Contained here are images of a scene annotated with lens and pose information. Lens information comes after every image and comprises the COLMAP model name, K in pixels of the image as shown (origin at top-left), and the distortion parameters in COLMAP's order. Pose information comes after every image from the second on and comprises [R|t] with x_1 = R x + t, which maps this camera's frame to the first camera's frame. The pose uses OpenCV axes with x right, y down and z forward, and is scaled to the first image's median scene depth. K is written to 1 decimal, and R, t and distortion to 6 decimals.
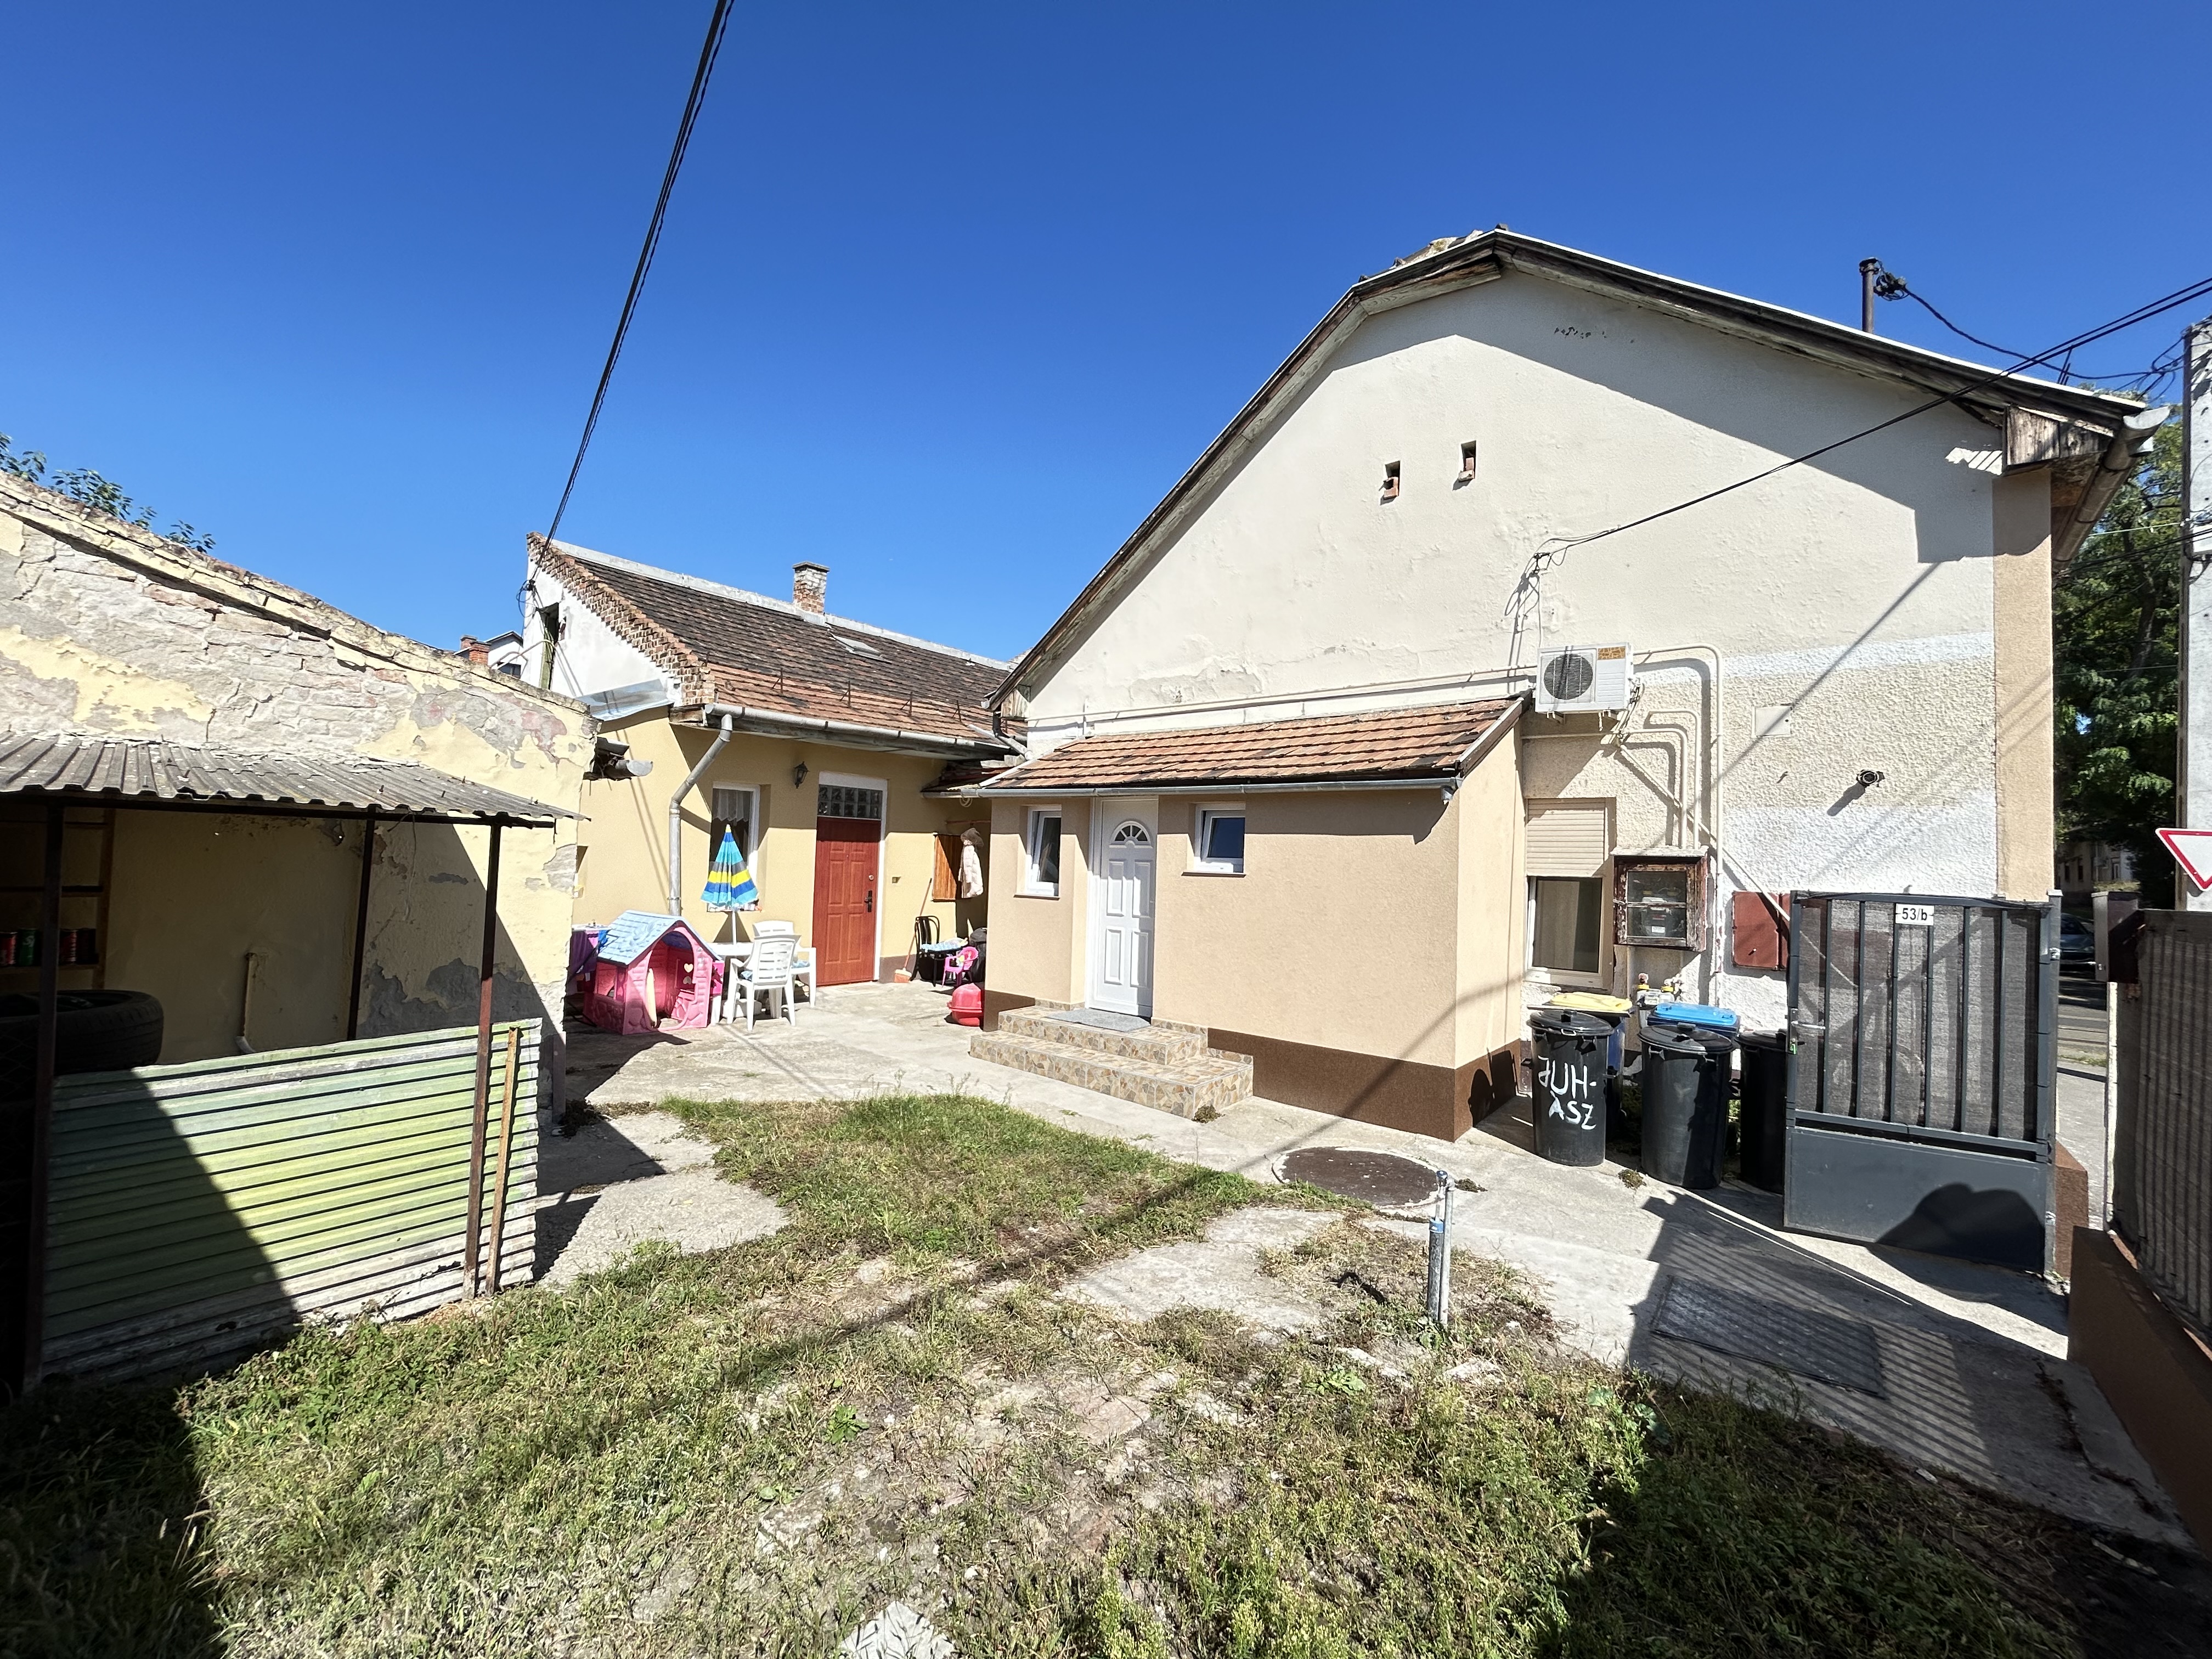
lens RADIAL K [[892.7, 0, 1110.2], [0, 892.7, 833.2], [0, 0, 1]] dist [0.001630, -0.000371]
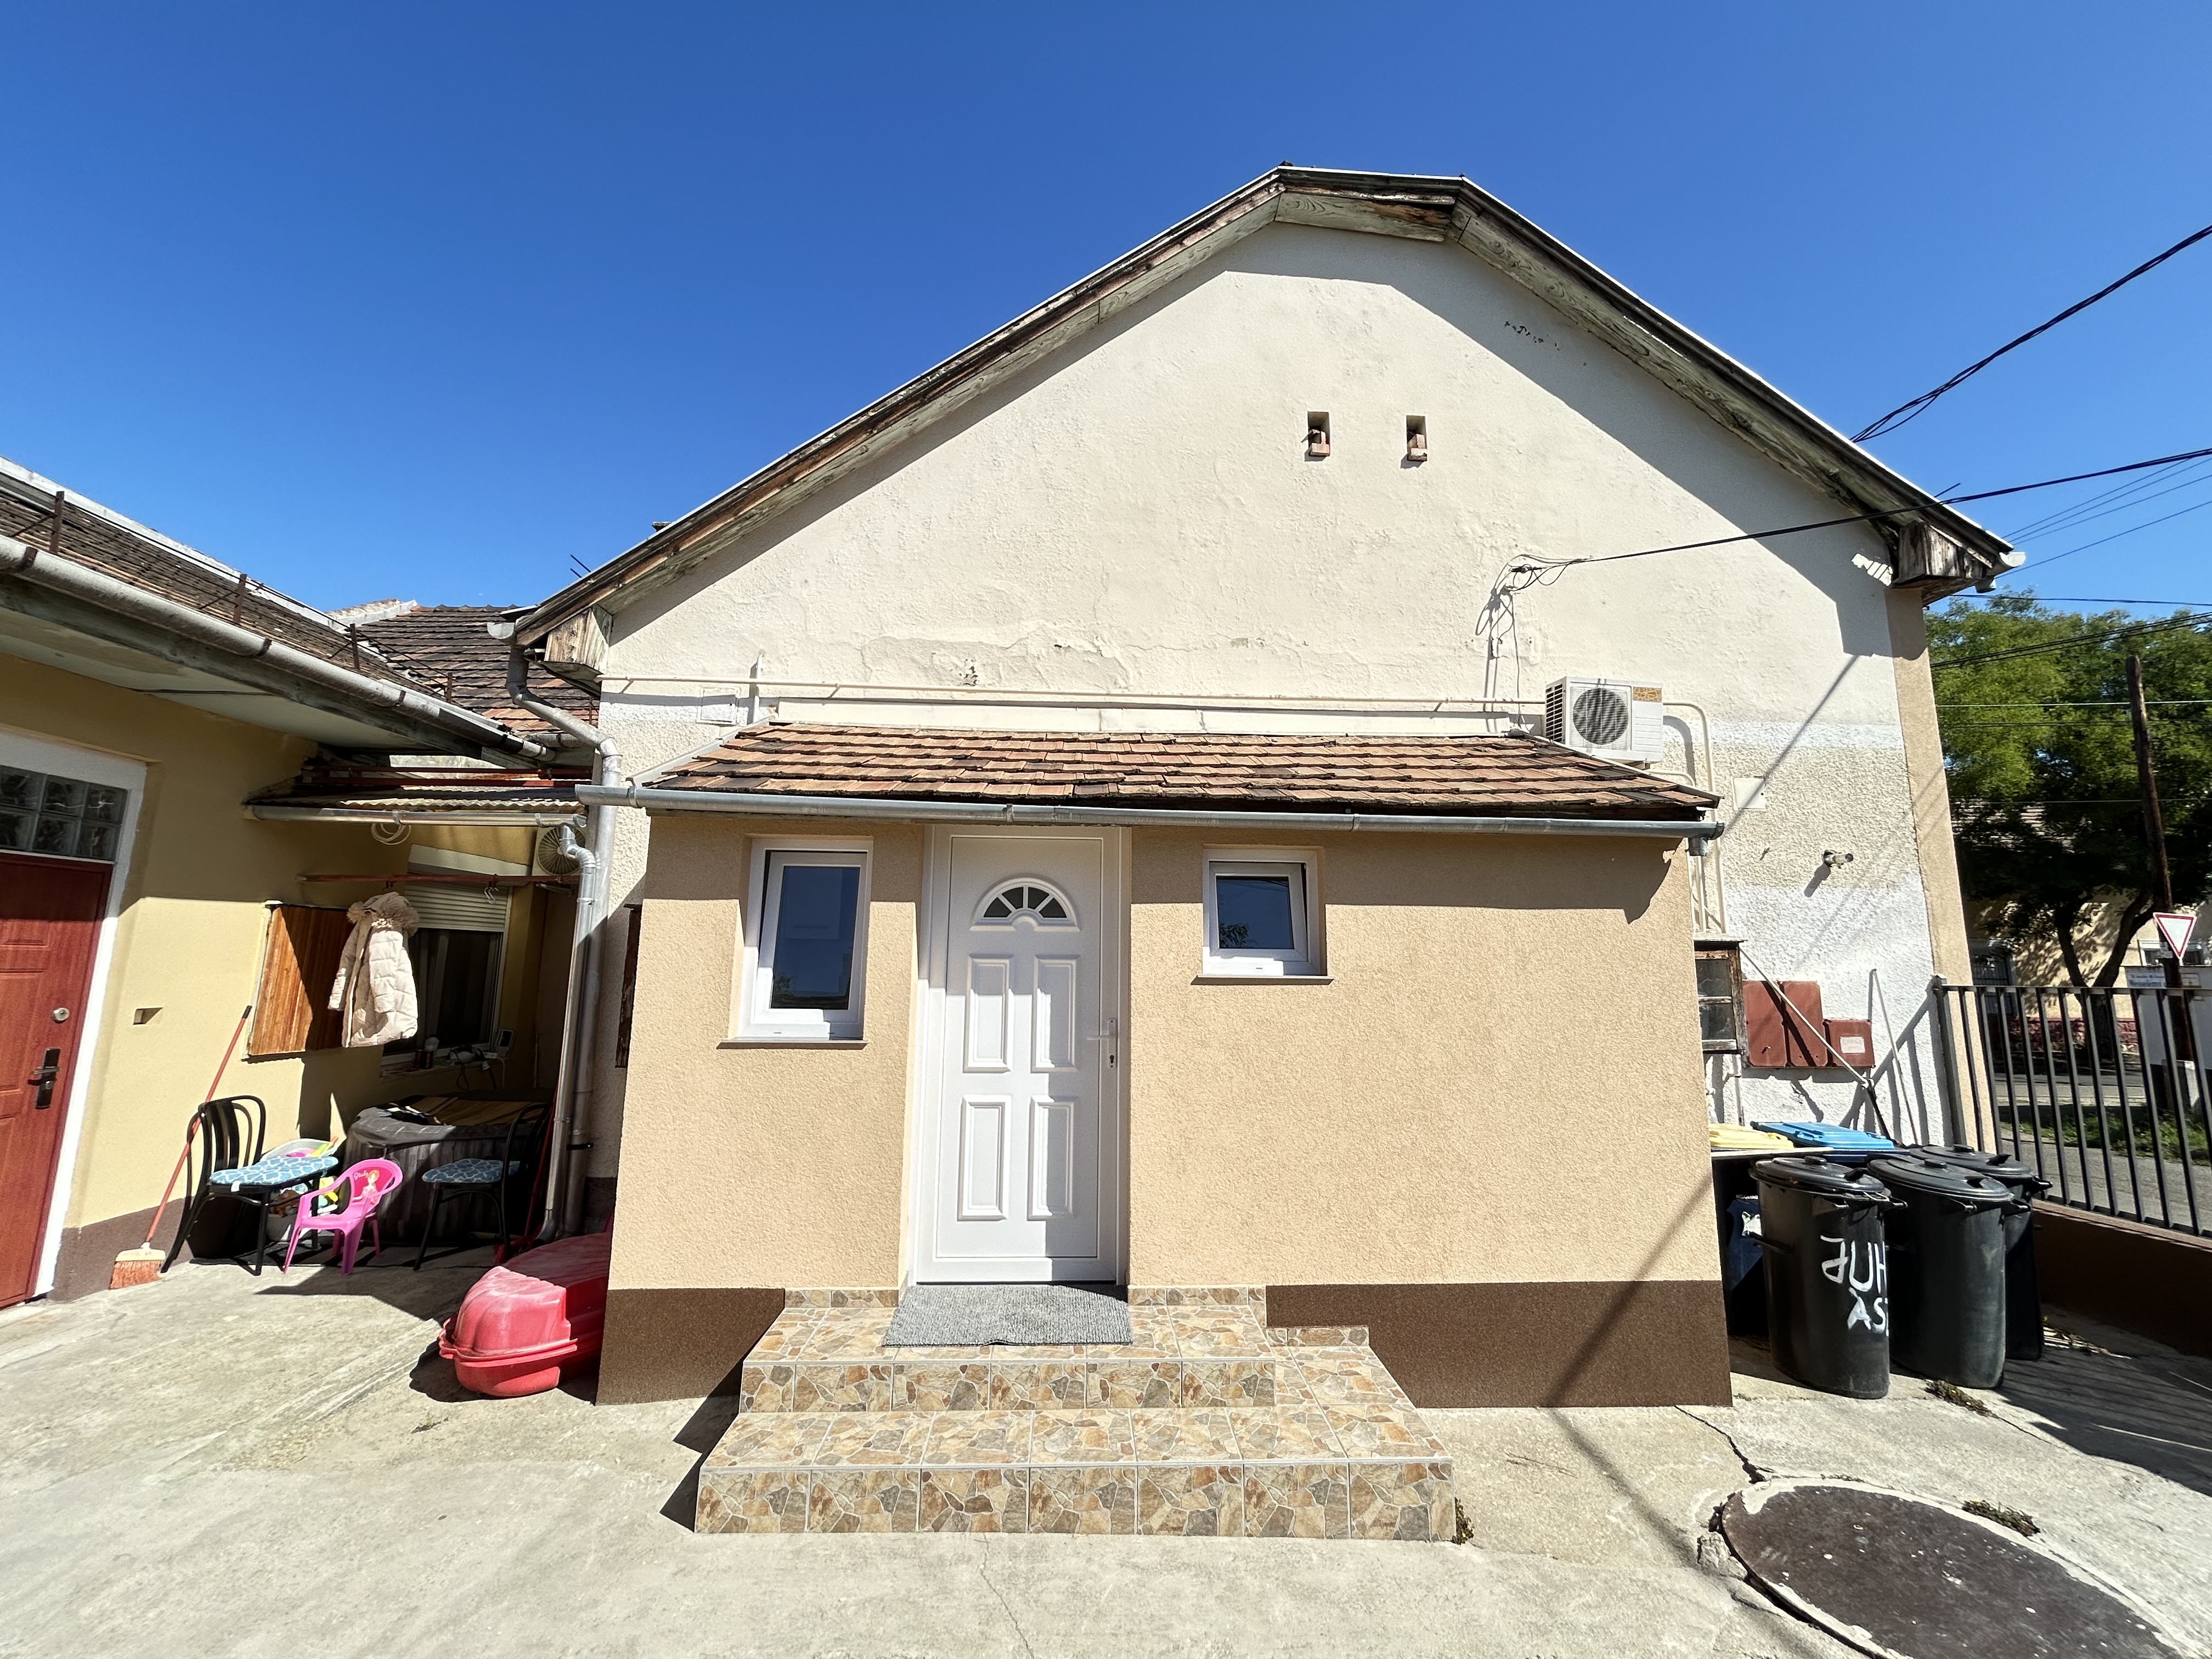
lens RADIAL K [[892.7, 0, 1104.8], [0, 892.7, 828.2], [0, 0, 1]] dist [0.001630, -0.000371]
pose [[0.738844, 0.079993, 0.669112, -0.306180], [-0.008032, 0.993904, -0.109954, 0.014678], [-0.673829, 0.075865, 0.734983, 0.639975]]
